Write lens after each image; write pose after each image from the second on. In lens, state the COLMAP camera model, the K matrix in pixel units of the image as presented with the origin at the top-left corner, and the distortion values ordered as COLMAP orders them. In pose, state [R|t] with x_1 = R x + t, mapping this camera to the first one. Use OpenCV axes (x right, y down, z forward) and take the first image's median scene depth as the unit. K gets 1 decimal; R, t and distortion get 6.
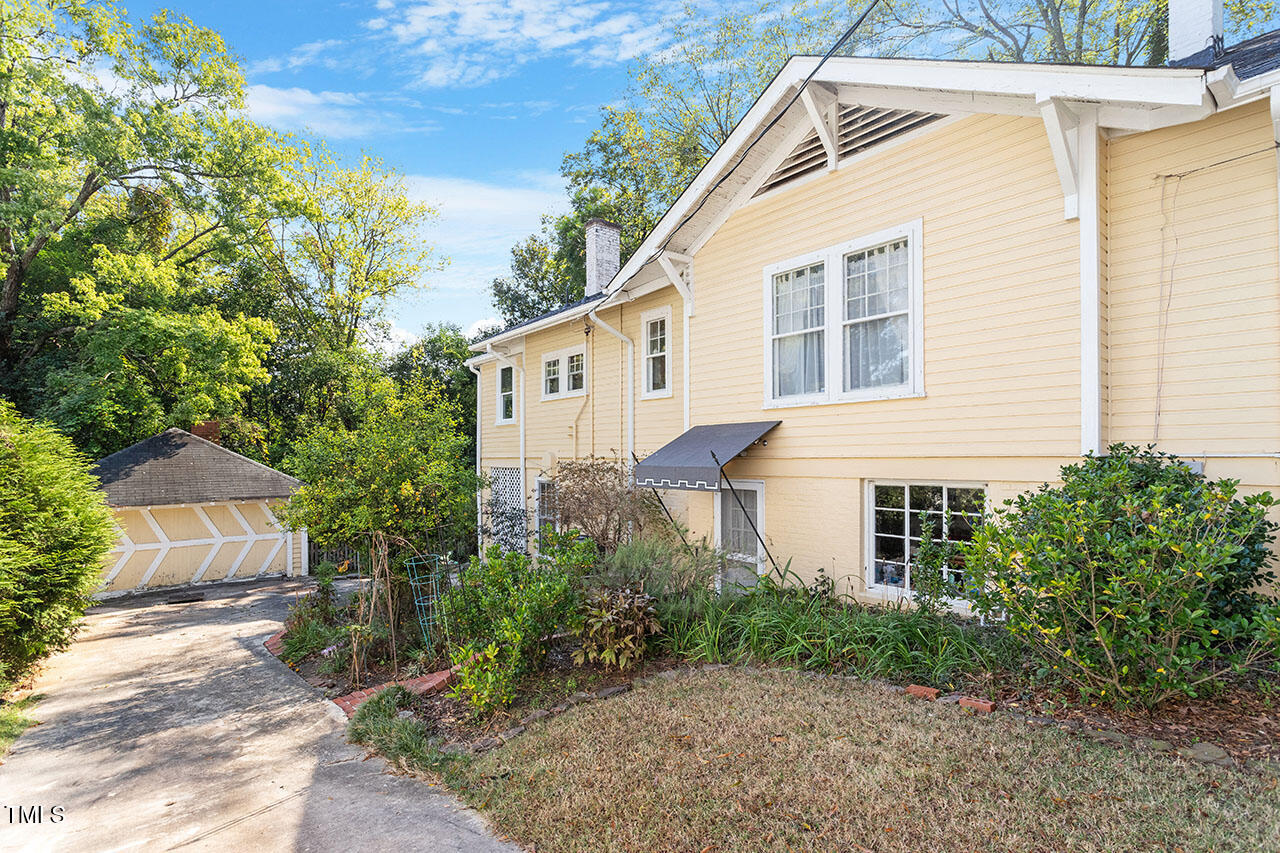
lens RADIAL K [[621.3, 0, 639.7], [0, 621.3, 435.4], [0, 0, 1]] dist [-0.002961, 0.000591]
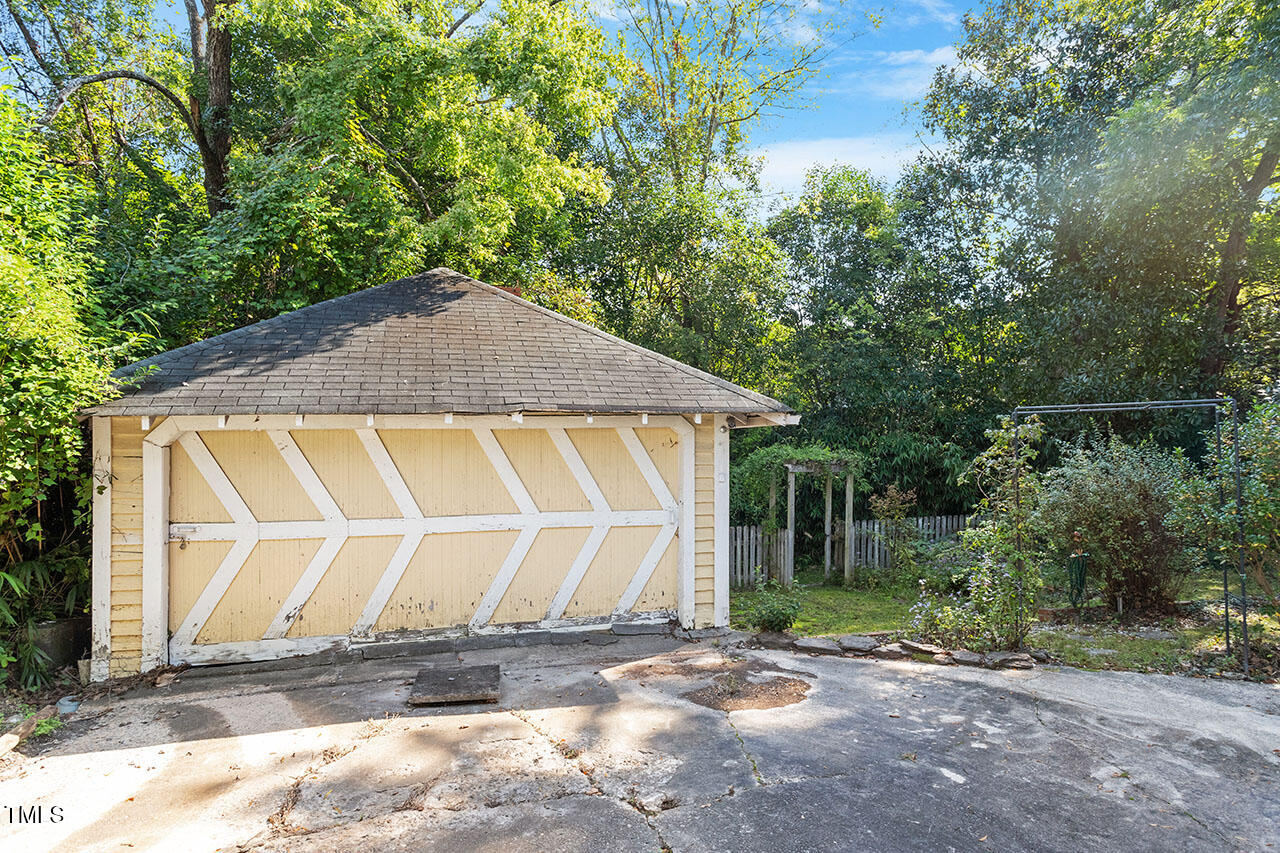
lens RADIAL K [[724.1, 0, 642.2], [0, 724.1, 421.4], [0, 0, 1]] dist [-0.002188, -0.000075]
pose [[0.915982, 0.007371, -0.401152, -0.432872], [-0.000700, 0.999859, 0.016774, 0.099265], [0.401219, -0.015084, 0.915858, 0.614247]]
